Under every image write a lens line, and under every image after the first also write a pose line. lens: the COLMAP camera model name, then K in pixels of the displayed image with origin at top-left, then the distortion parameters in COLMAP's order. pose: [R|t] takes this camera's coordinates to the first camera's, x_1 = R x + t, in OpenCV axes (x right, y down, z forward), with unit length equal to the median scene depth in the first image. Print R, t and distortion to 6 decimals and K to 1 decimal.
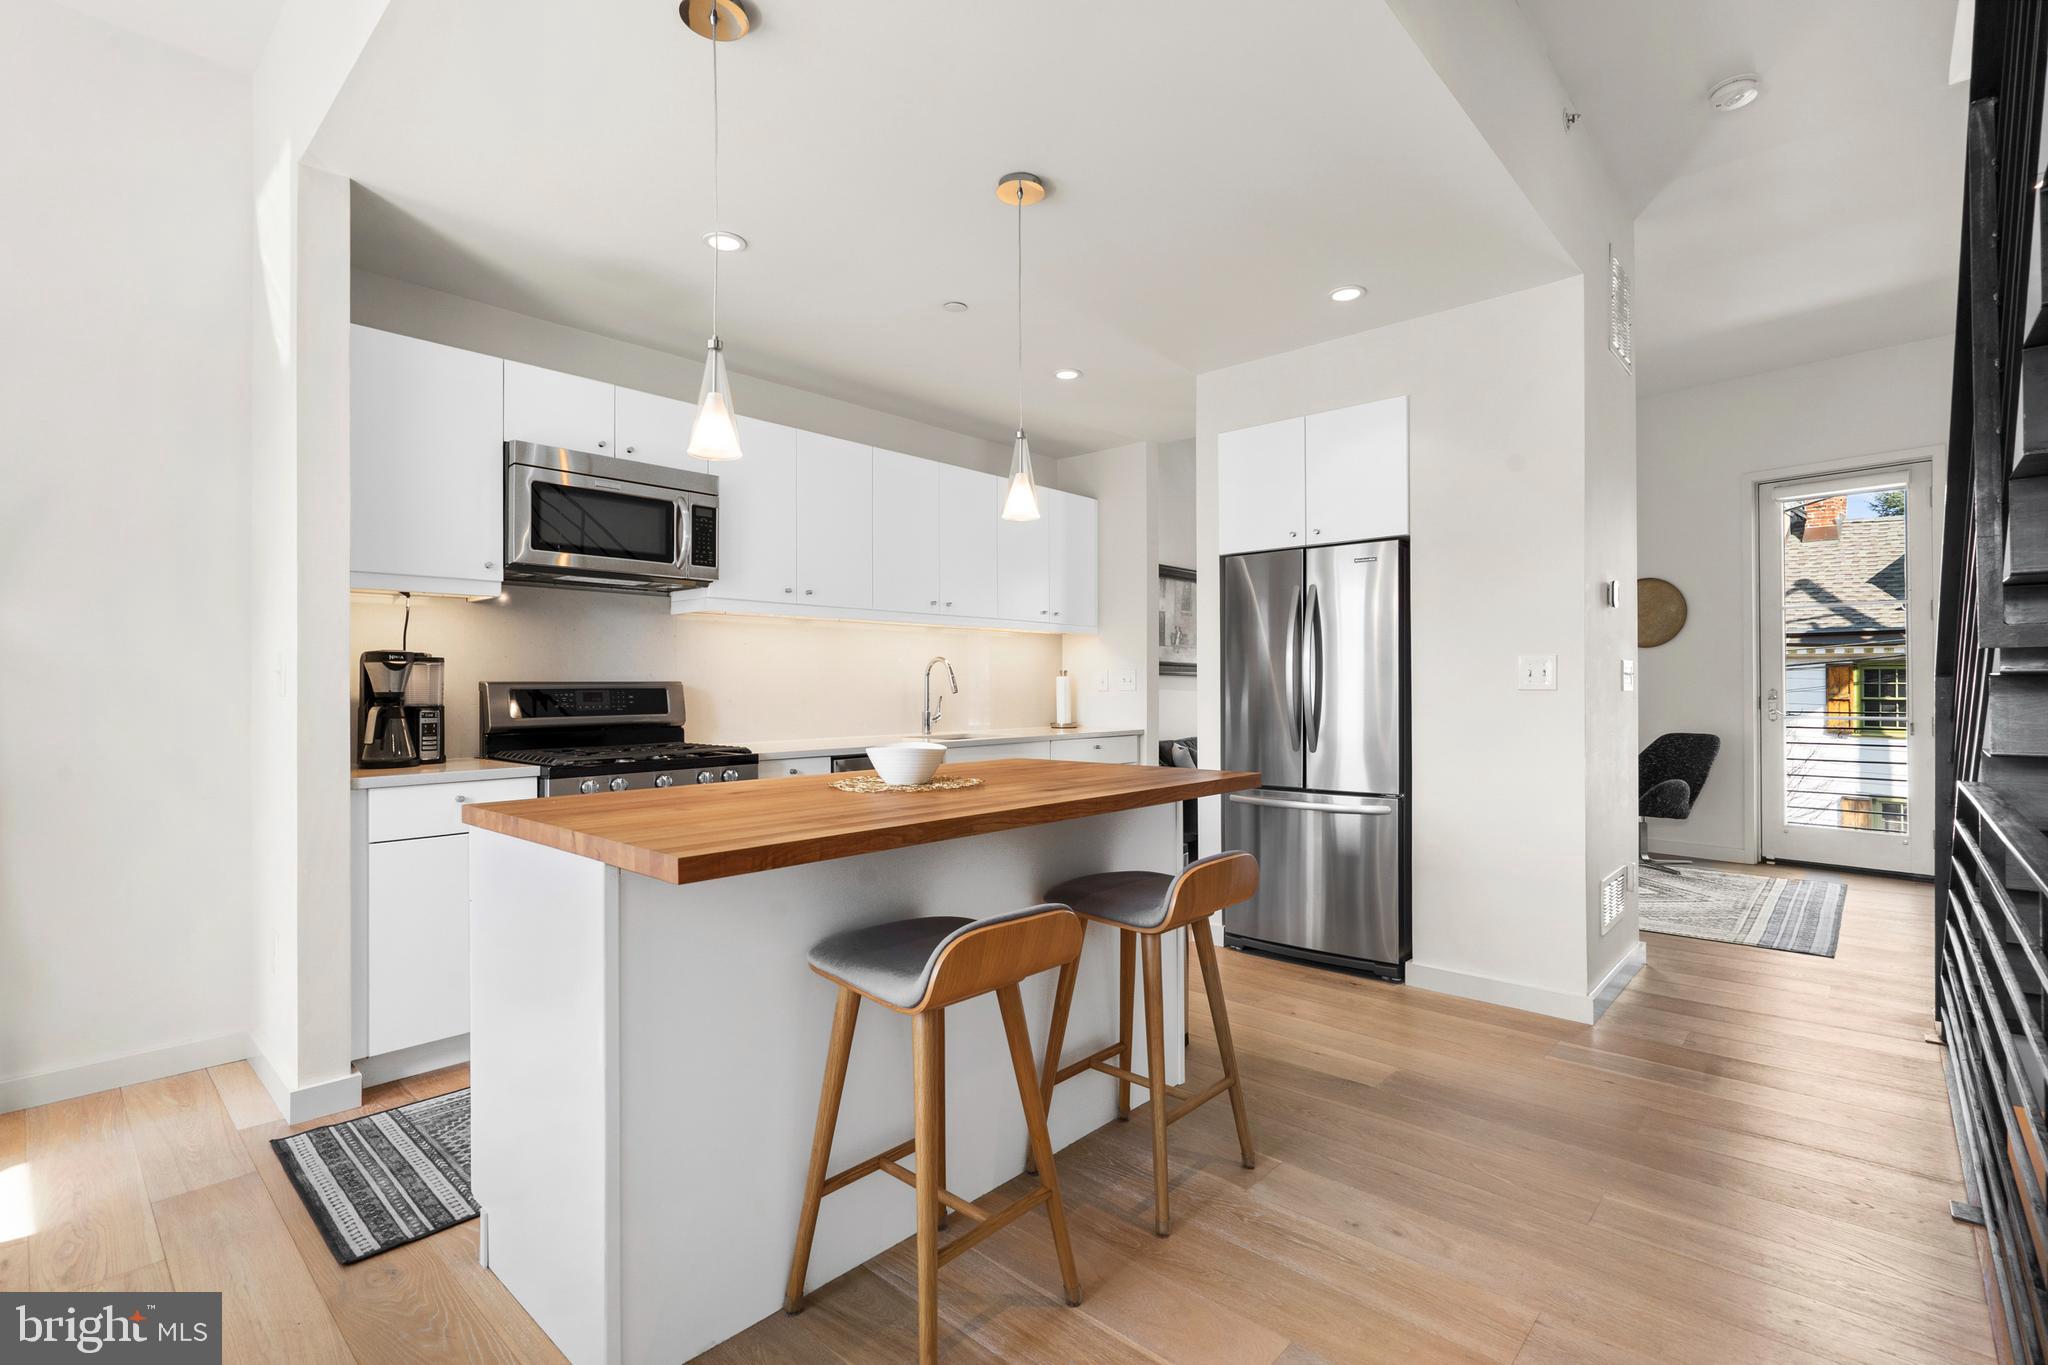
lens RADIAL K [[930.9, 0, 1015.8], [0, 930.9, 683.1], [0, 0, 1]] dist [-0.006287, 0.004644]
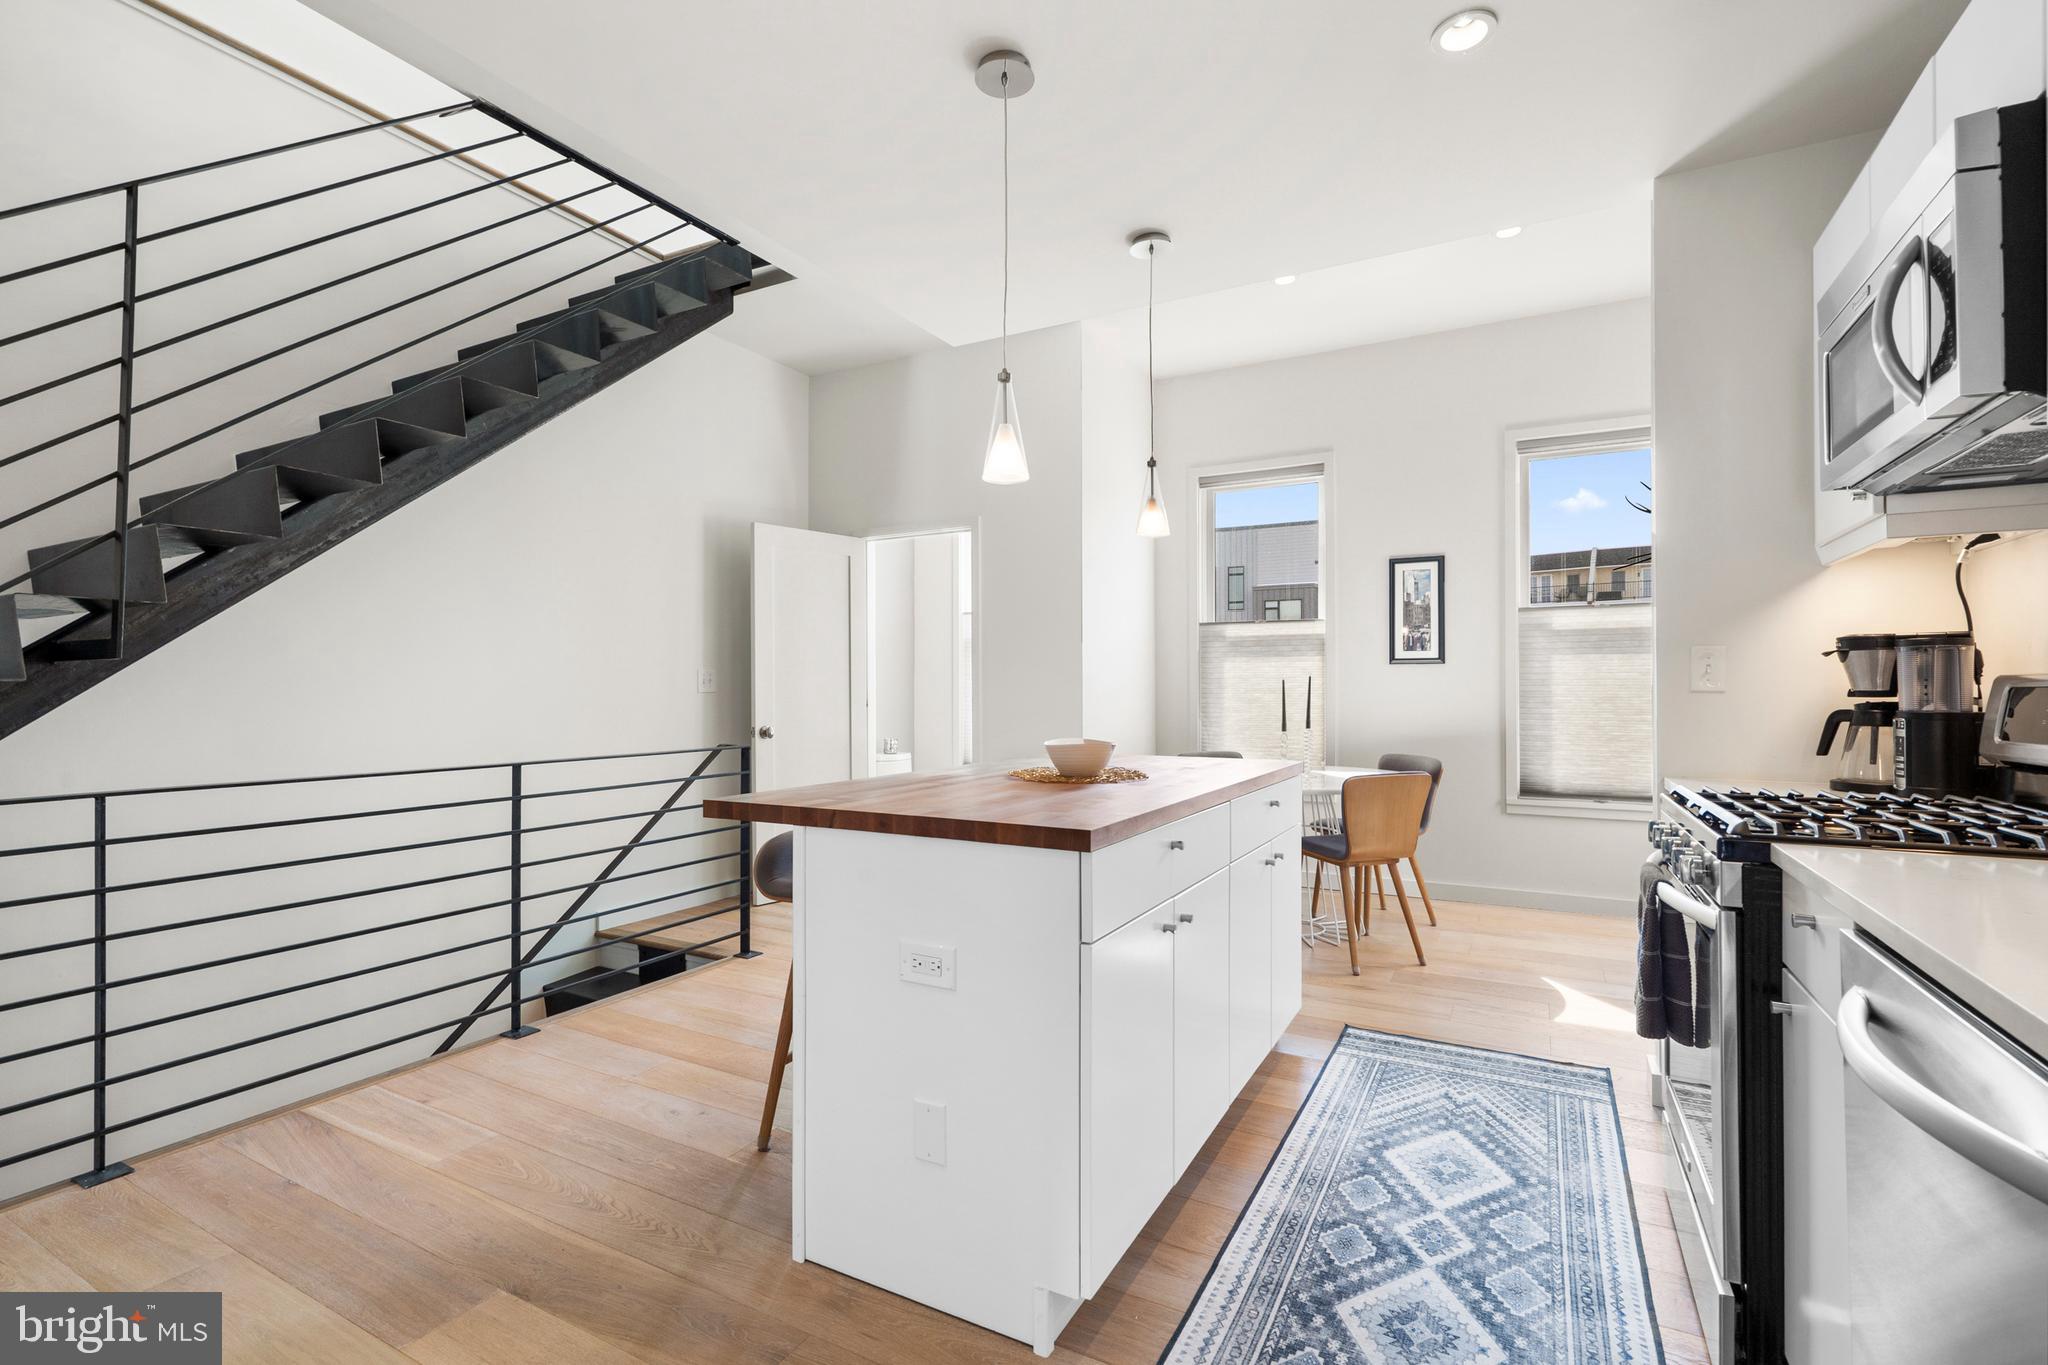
lens RADIAL K [[932.1, 0, 1025.7], [0, 932.1, 675.1], [0, 0, 1]] dist [-0.001826, -0.000205]
pose [[-0.968054, 0.001868, -0.250736, 0.131764], [0.006375, 0.999832, -0.017164, 0.004343], [0.250661, -0.018214, -0.967903, 1.225415]]
